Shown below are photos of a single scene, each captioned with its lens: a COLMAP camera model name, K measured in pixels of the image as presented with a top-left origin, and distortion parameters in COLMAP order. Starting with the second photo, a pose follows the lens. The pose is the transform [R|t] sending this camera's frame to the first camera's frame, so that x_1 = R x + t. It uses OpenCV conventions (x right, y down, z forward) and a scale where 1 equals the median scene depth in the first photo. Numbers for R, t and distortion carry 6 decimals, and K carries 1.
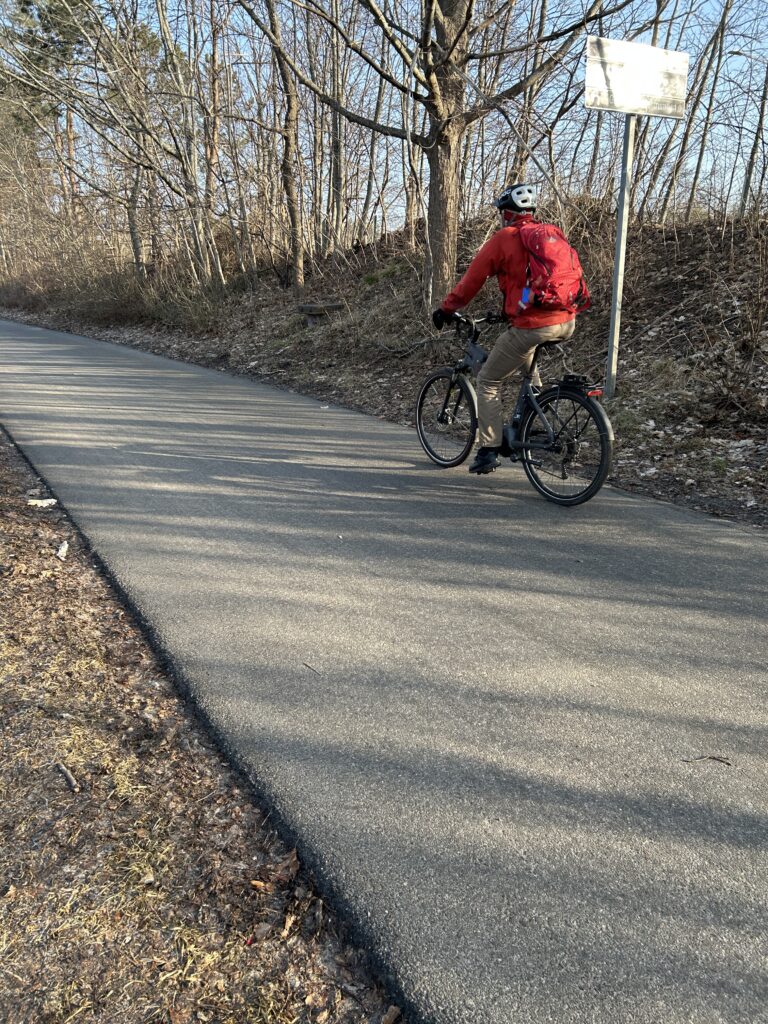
lens RADIAL K [[813.0, 0, 385.0], [0, 813.0, 522.6], [0, 0, 1]] dist [0.046690, -0.056051]
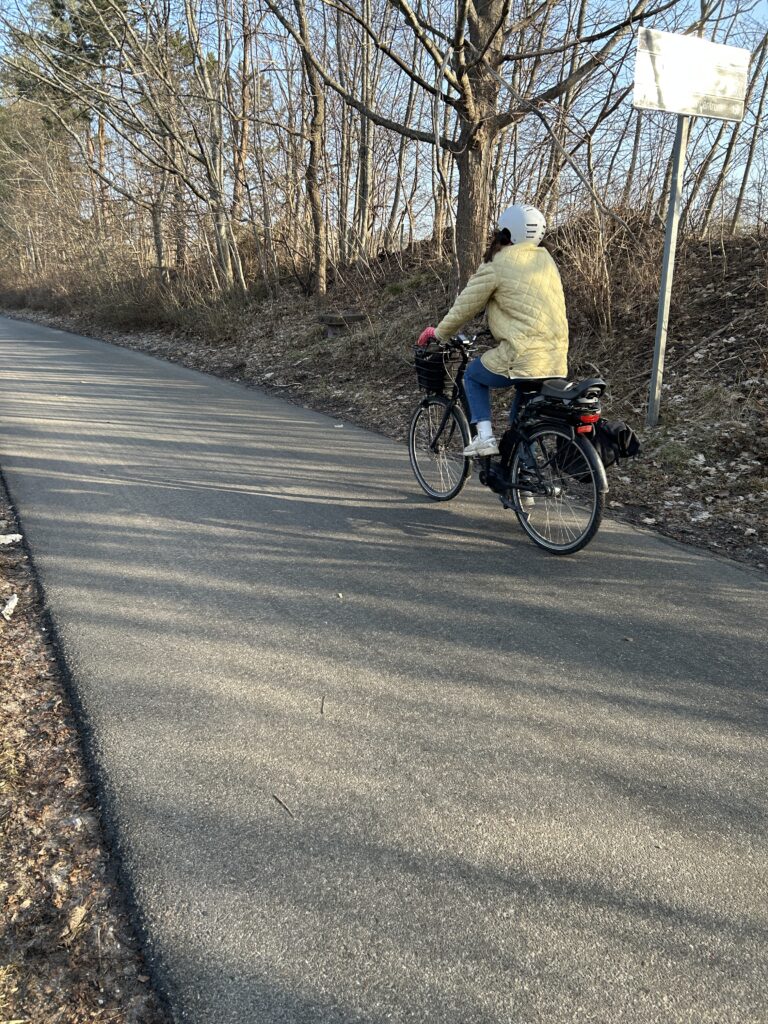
lens RADIAL K [[786.9, 0, 385.5], [0, 786.9, 502.9], [0, 0, 1]] dist [0.043250, -0.047797]
pose [[0.999199, 0.026839, -0.029669, 0.007485], [-0.027495, 0.999381, -0.021962, -0.034090], [0.029062, 0.022760, 0.999318, 0.100117]]
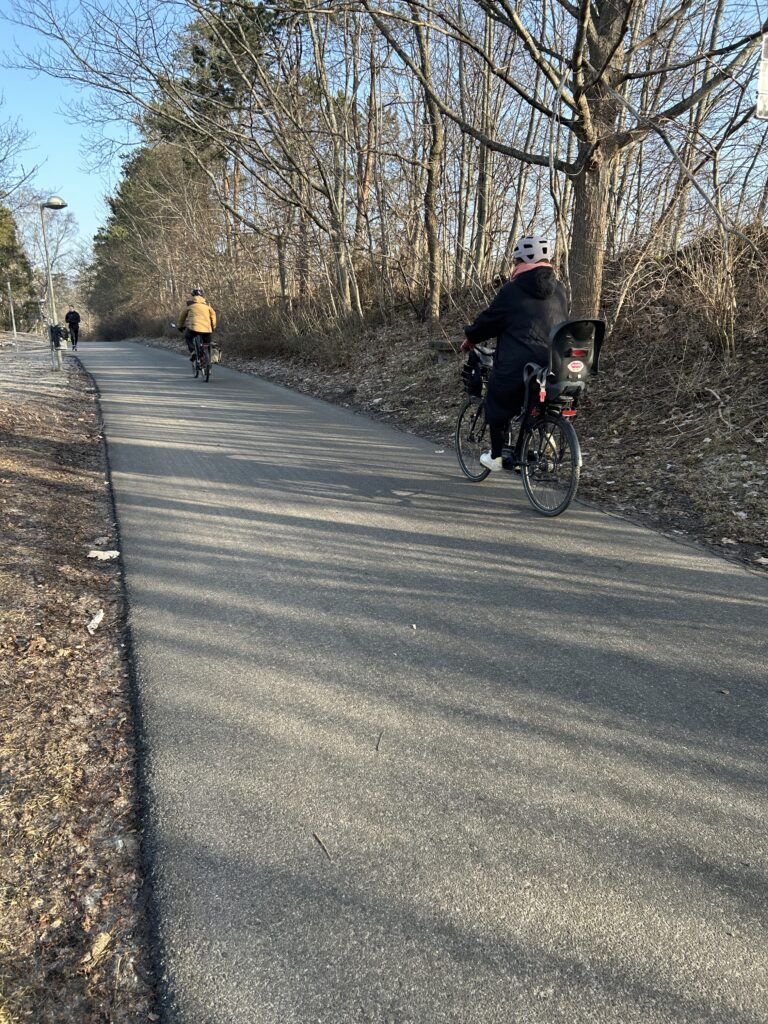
lens RADIAL K [[786.9, 0, 385.5], [0, 786.9, 502.9], [0, 0, 1]] dist [0.043250, -0.047797]
pose [[0.981235, 0.052367, -0.185568, 0.031330], [-0.062053, 0.996976, -0.046773, -0.037306], [0.182558, 0.057411, 0.981518, 0.114727]]
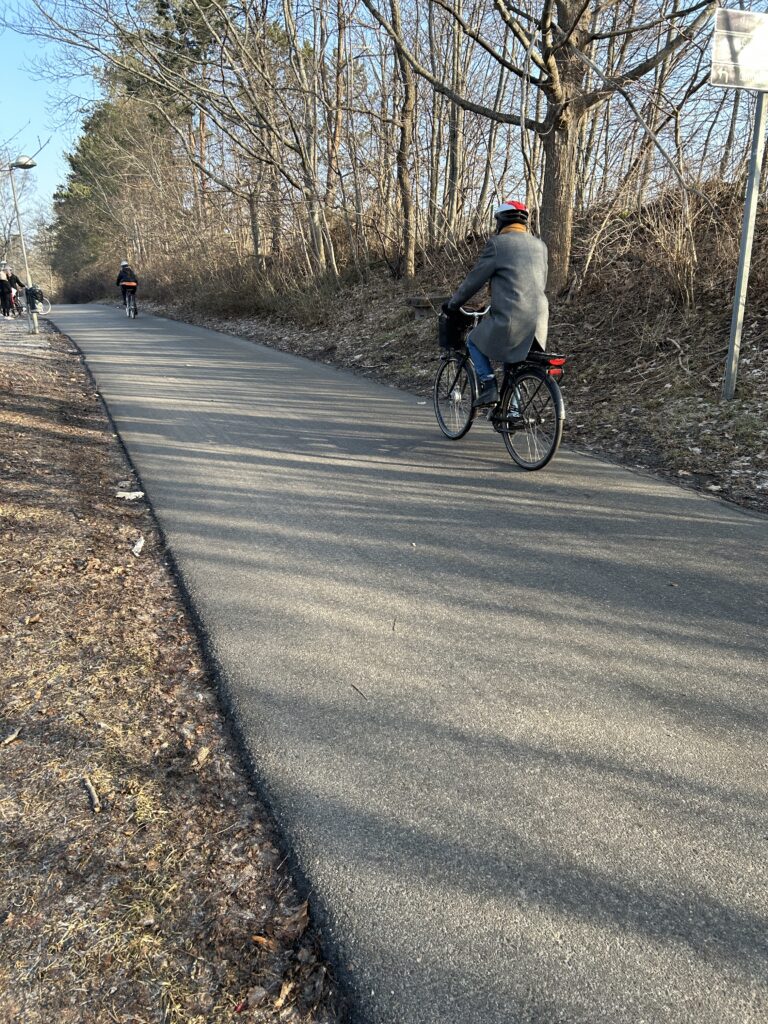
lens RADIAL K [[805.8, 0, 378.9], [0, 805.8, 513.3], [0, 0, 1]] dist [0.048687, -0.059673]
pose [[0.987626, 0.040573, -0.151487, 0.025322], [-0.039995, 0.999176, 0.006862, -0.013186], [0.151641, -0.000718, 0.988435, 0.030669]]
